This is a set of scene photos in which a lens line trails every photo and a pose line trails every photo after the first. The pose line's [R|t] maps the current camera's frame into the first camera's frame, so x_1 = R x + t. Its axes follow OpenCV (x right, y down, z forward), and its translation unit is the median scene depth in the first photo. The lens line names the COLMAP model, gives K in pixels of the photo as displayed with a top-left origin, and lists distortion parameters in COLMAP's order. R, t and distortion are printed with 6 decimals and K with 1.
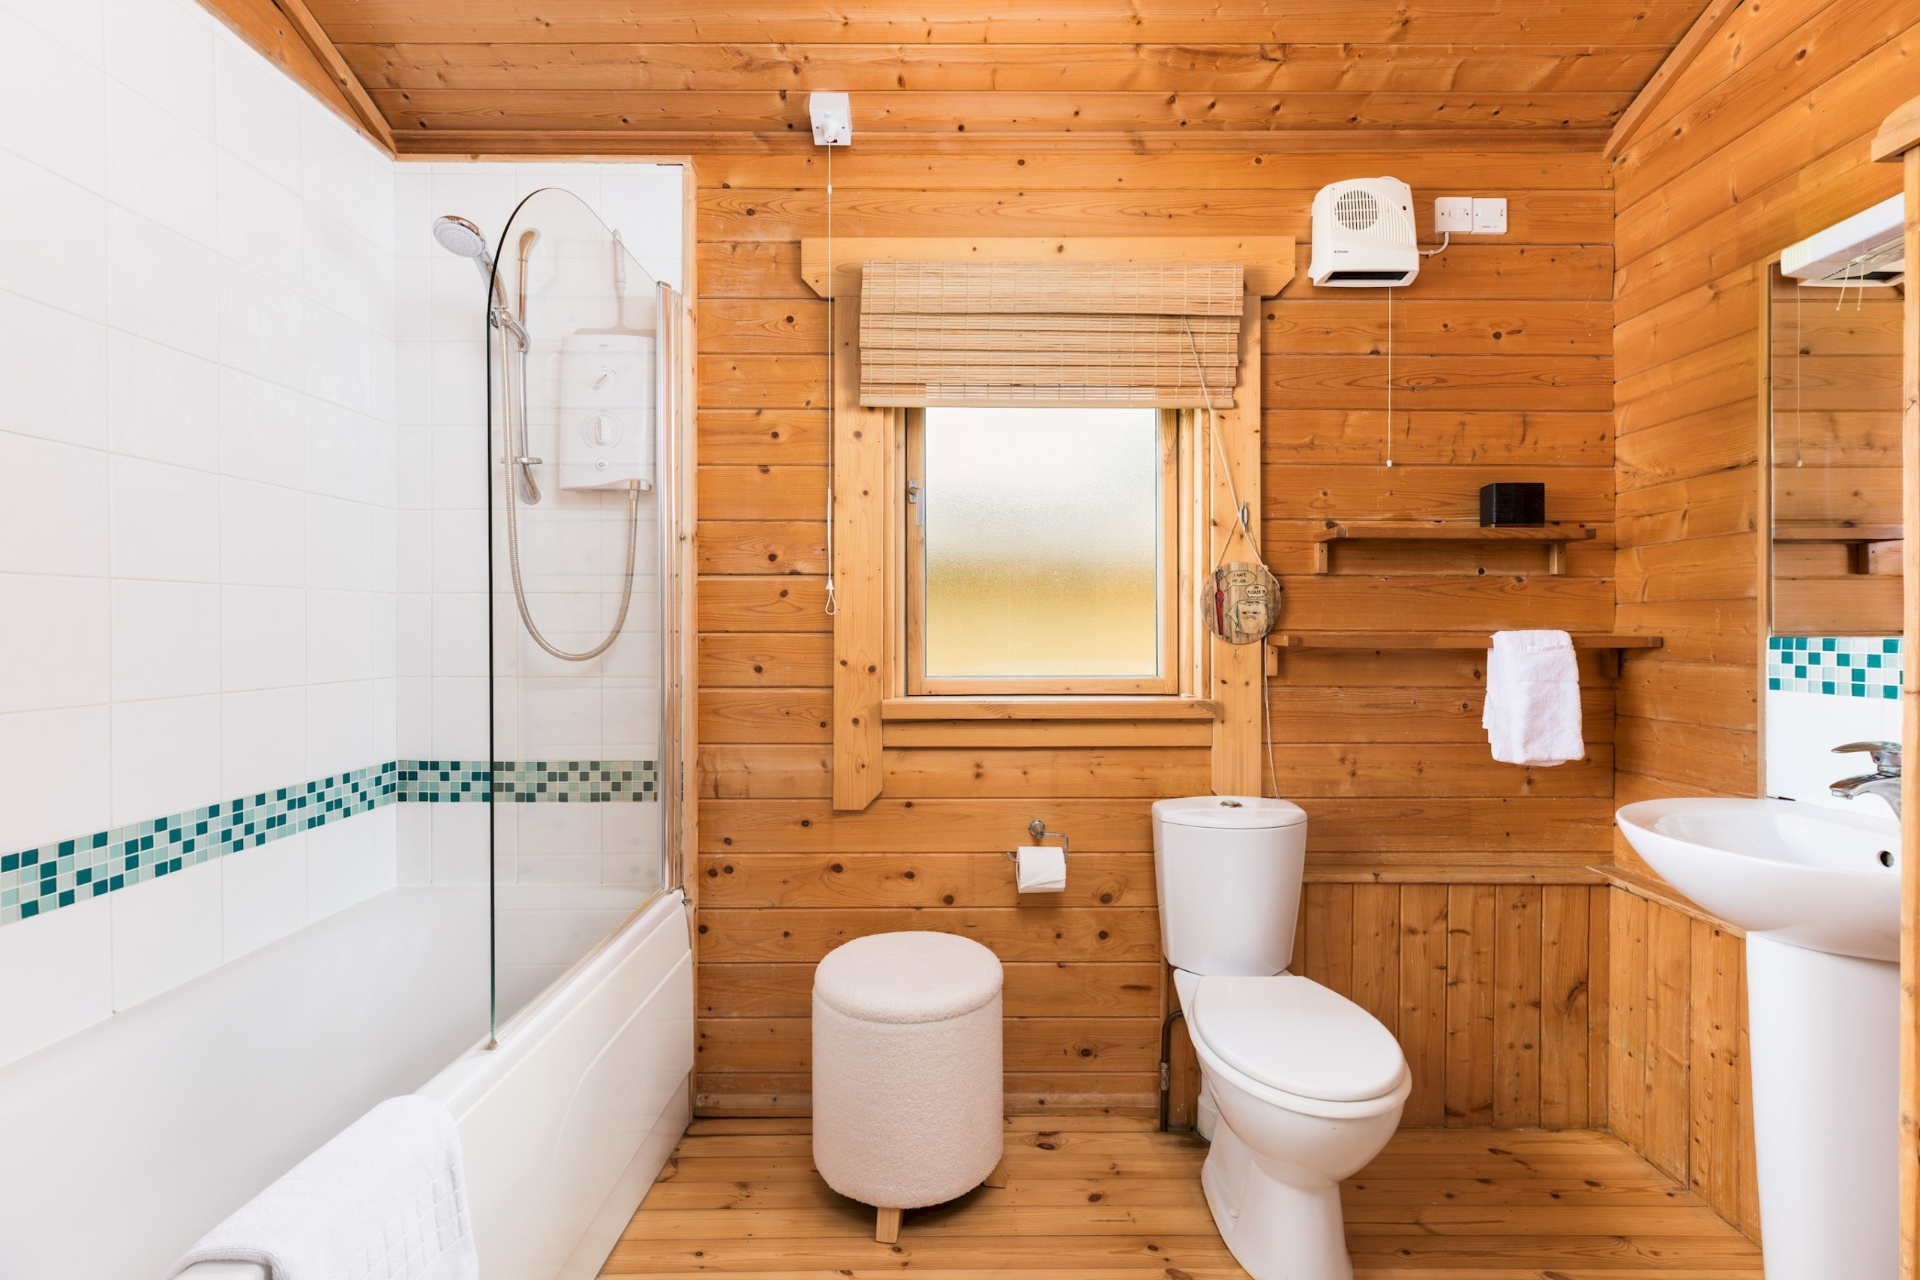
lens RADIAL K [[863.2, 0, 968.4], [0, 863.2, 630.2], [0, 0, 1]] dist [0.004238, 0.000289]
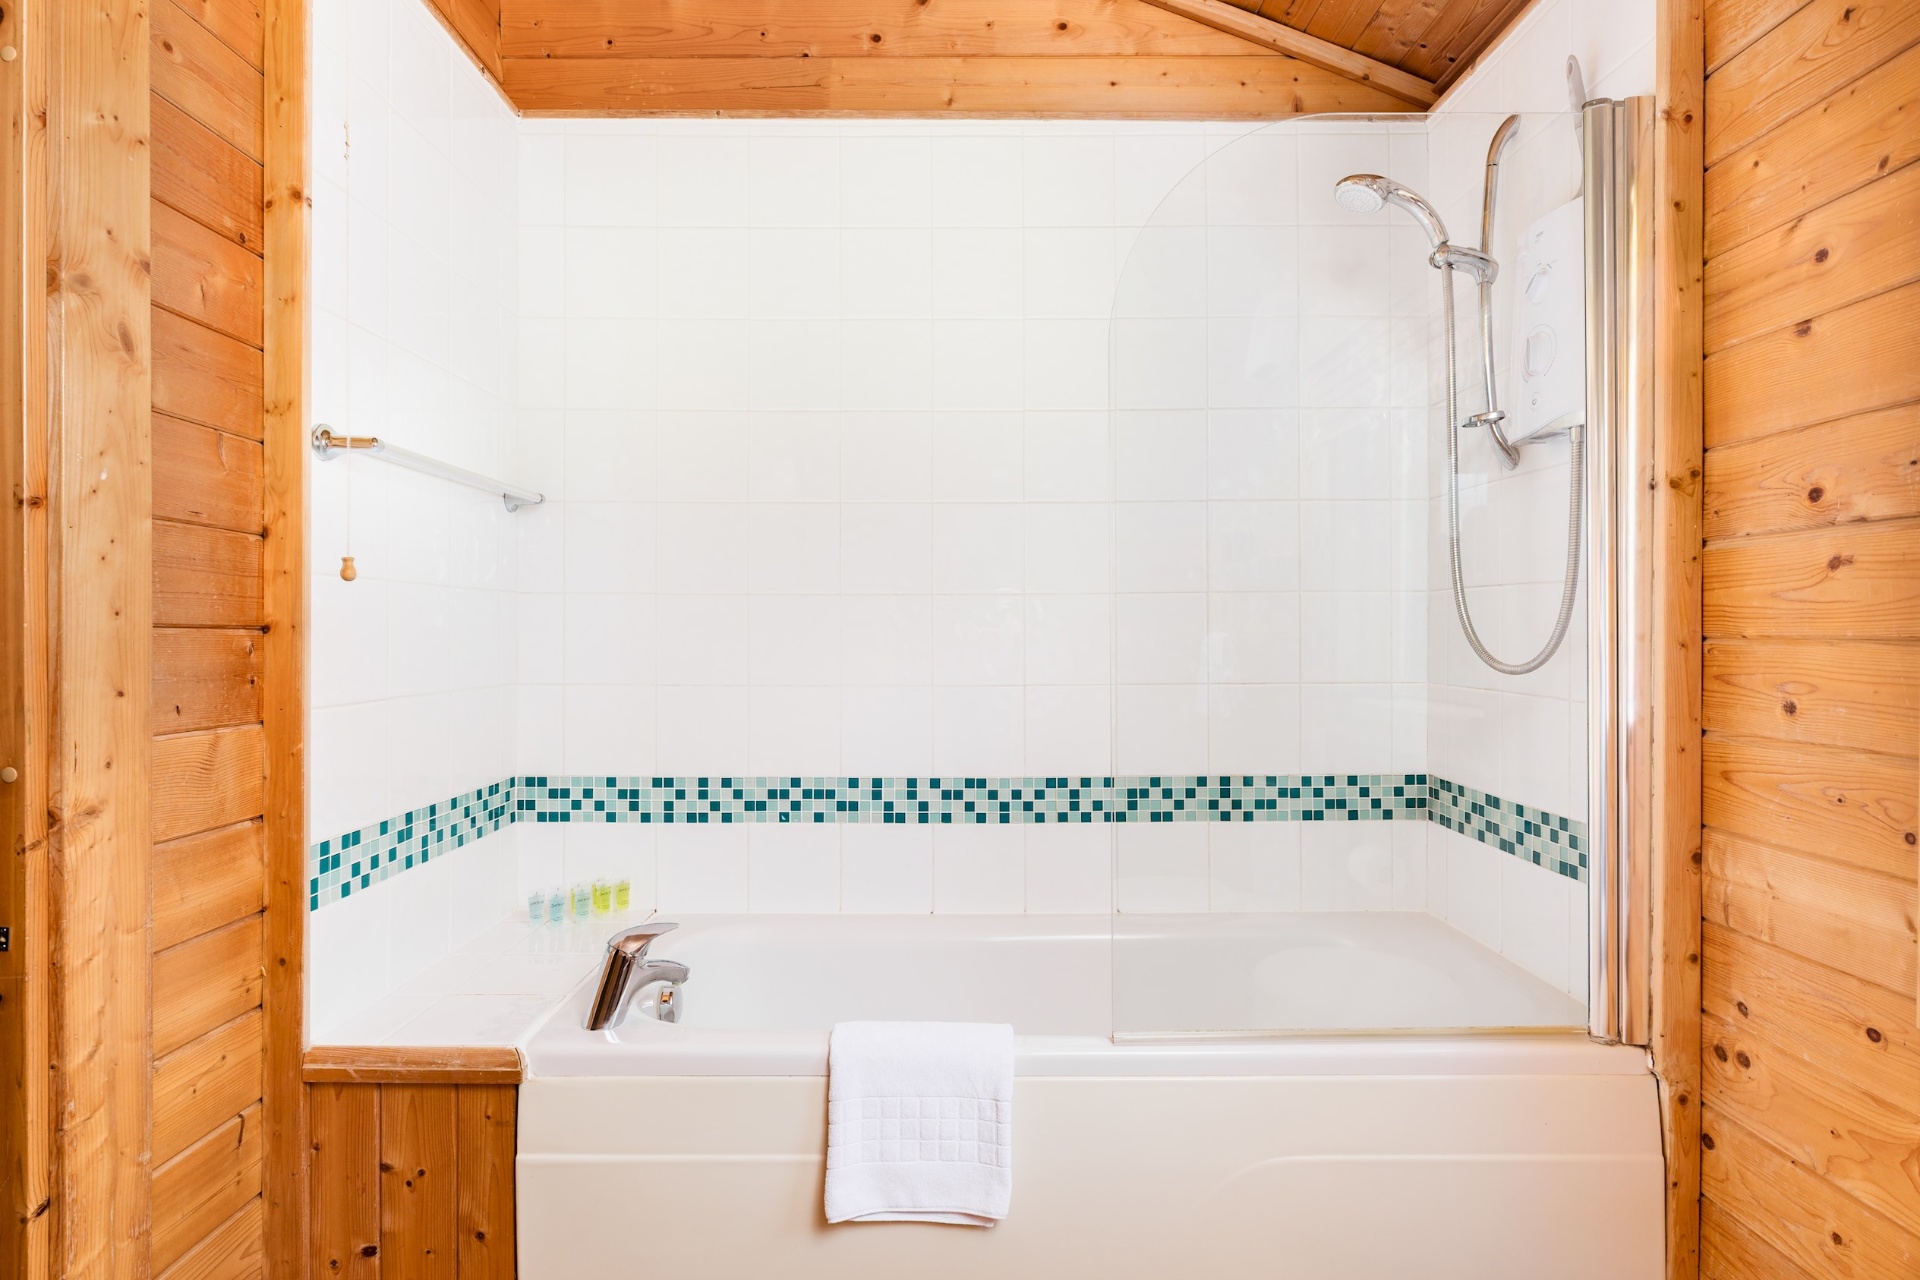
lens RADIAL K [[983.4, 0, 963.6], [0, 983.4, 629.0], [0, 0, 1]] dist [-0.002235, 0.000538]
pose [[0.003400, 0.002767, -0.999990, 0.430113], [-0.002983, 0.999992, 0.002757, -0.004684], [0.999990, 0.002973, 0.003409, 0.582836]]
